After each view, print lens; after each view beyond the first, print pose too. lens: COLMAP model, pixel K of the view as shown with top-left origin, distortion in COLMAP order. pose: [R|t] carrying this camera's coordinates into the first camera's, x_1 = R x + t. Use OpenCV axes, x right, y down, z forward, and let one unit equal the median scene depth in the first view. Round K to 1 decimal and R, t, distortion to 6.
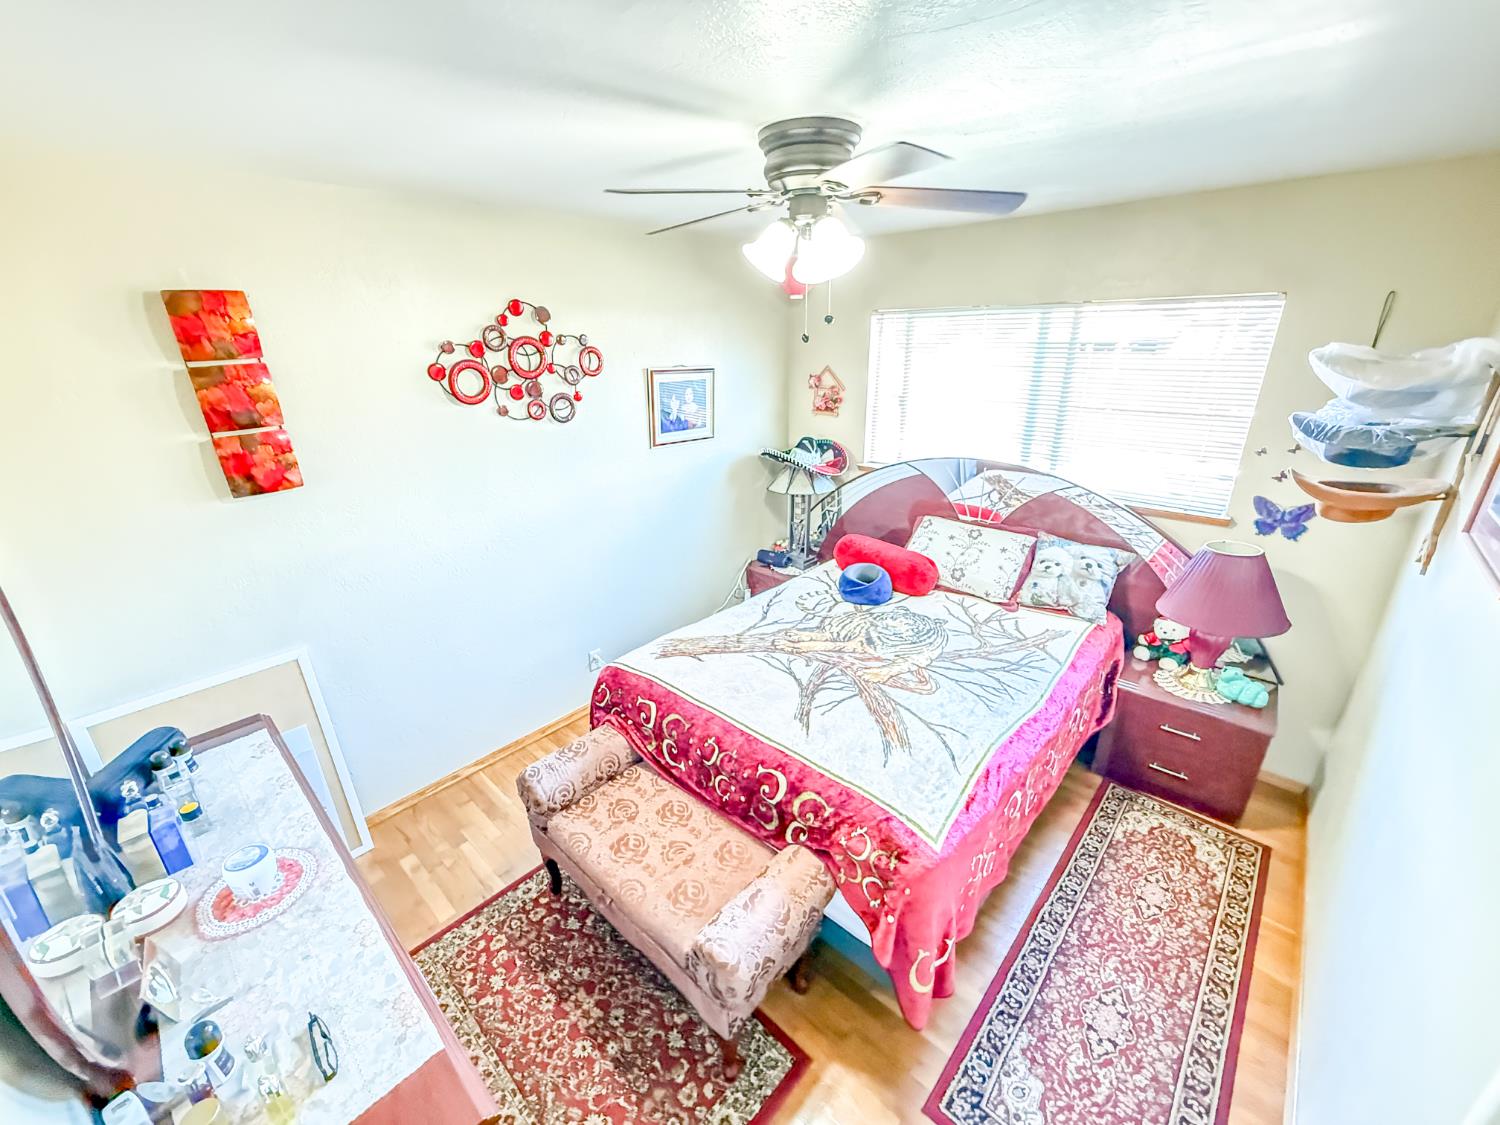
lens RADIAL K [[605.0, 0, 750.0], [0, 605.0, 562.5], [0, 0, 1]] dist [0.000740, 0.000009]
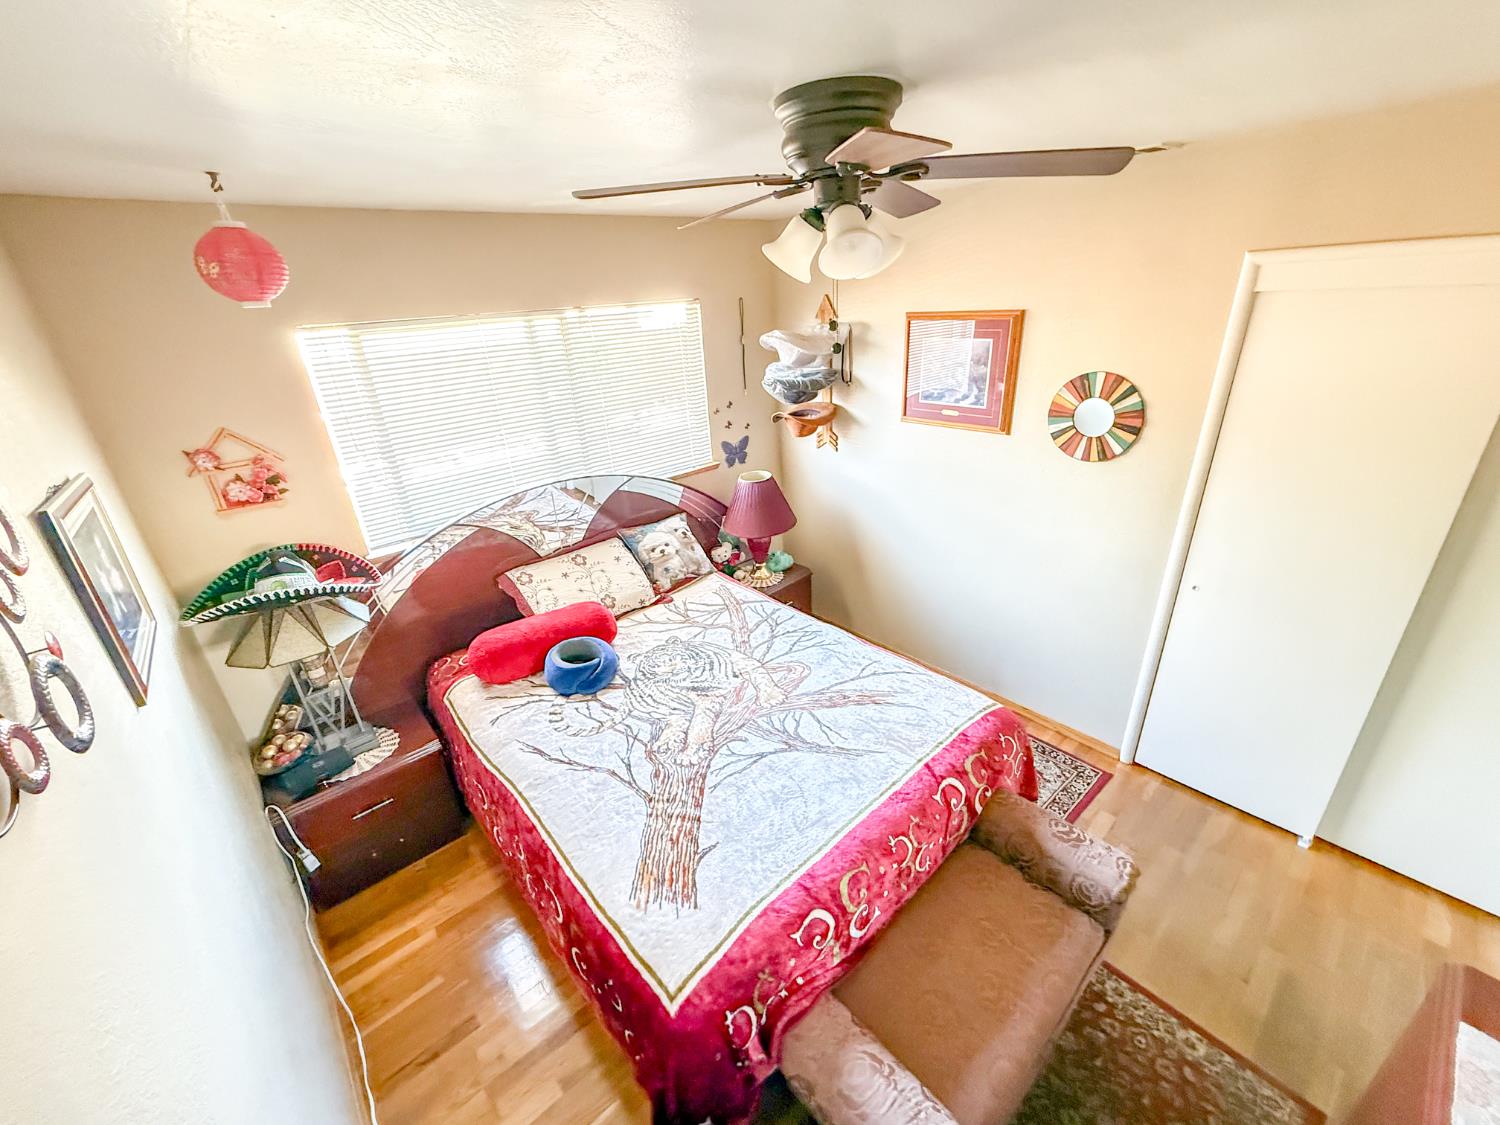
lens RADIAL K [[594.1, 0, 750.0], [0, 594.1, 562.5], [0, 0, 1]] dist [0.000516, 0.000028]
pose [[0.108956, -0.399237, 0.910351, -0.489342], [0.401160, 0.855575, 0.327202, -0.272047], [-0.909505, 0.329546, 0.253378, 0.619146]]
